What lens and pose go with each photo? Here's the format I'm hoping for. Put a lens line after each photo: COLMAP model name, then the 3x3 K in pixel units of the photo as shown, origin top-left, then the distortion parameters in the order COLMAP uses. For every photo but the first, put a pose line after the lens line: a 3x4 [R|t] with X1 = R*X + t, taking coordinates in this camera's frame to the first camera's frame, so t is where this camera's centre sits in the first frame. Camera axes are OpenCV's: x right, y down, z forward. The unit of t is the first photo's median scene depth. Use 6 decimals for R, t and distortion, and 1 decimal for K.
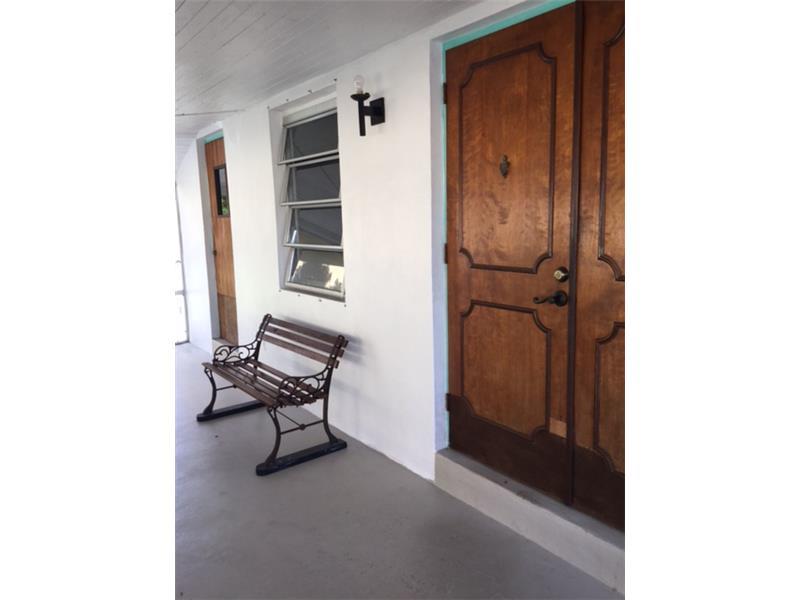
lens RADIAL K [[555.4, 0, 418.6], [0, 555.4, 302.7], [0, 0, 1]] dist [0.005975, 0.001246]
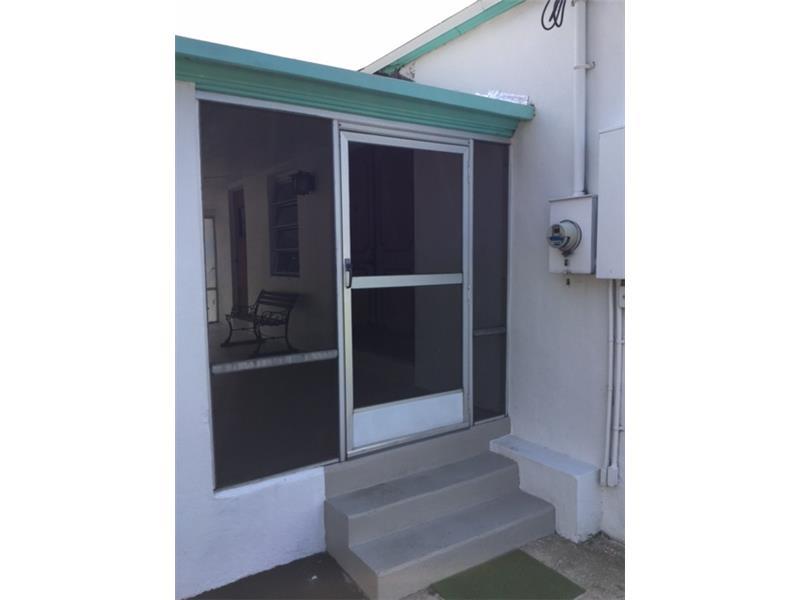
lens RADIAL K [[541.6, 0, 400.0], [0, 541.6, 300.0], [0, 0, 1]] dist [0.120348, -0.257091]
pose [[0.997149, 0.016082, -0.073727, 0.305752], [-0.021055, 0.997518, -0.067187, 0.168858], [0.072464, 0.068548, 0.995013, -0.725184]]
